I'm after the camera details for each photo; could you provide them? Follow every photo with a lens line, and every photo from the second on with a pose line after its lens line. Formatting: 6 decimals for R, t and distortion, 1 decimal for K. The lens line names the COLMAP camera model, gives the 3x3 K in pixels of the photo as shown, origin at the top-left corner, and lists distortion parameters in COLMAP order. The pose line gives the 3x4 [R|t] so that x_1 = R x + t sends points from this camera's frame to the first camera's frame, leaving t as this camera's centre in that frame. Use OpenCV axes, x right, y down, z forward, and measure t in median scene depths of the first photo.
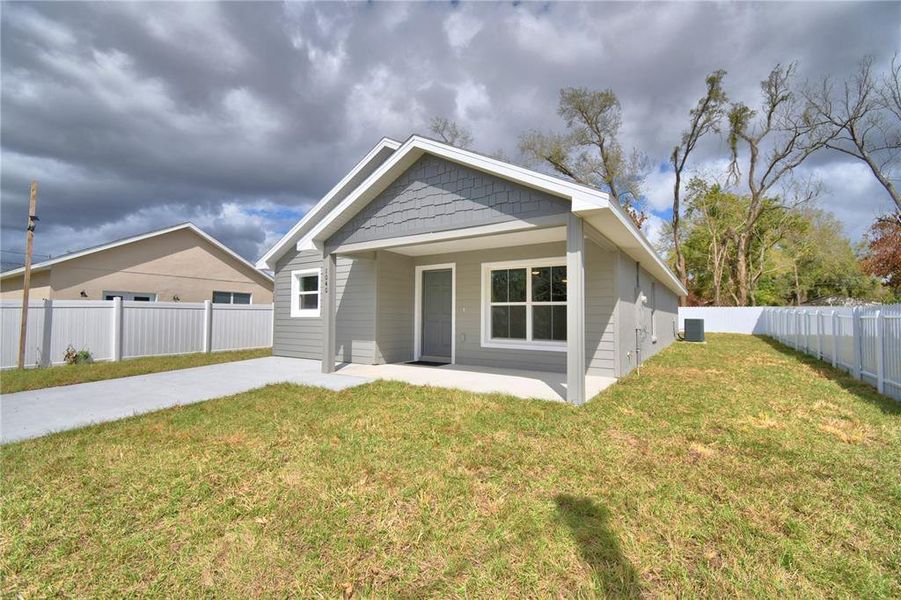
lens RADIAL K [[395.8, 0, 448.2], [0, 395.8, 301.9], [0, 0, 1]] dist [0.006206, -0.015709]
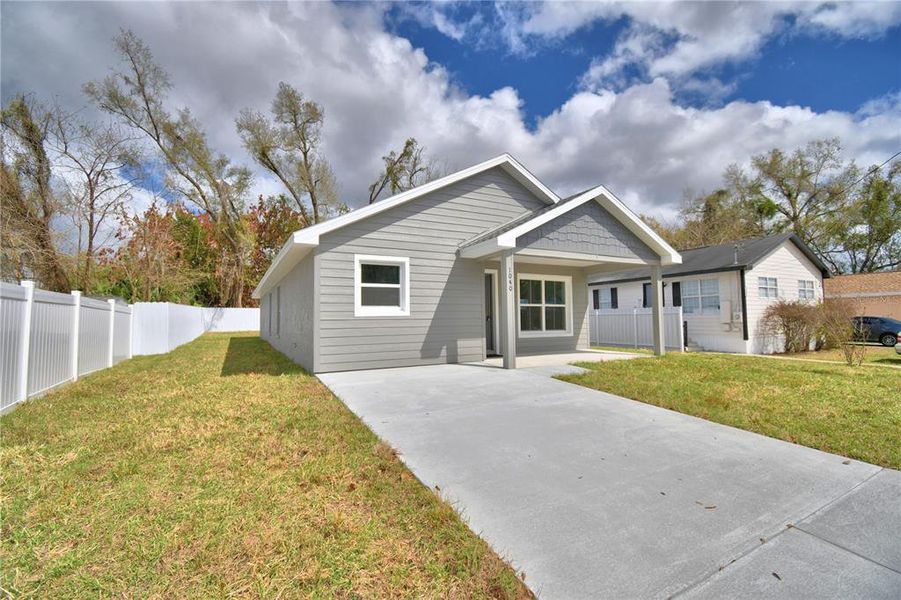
lens RADIAL K [[395.8, 0, 451.2], [0, 395.8, 302.5], [0, 0, 1]] dist [0.006206, -0.015709]
pose [[0.462985, 0.026995, 0.885955, -1.218575], [-0.020198, 0.999598, -0.019902, 0.029561], [-0.886136, -0.008680, 0.463344, 0.624905]]
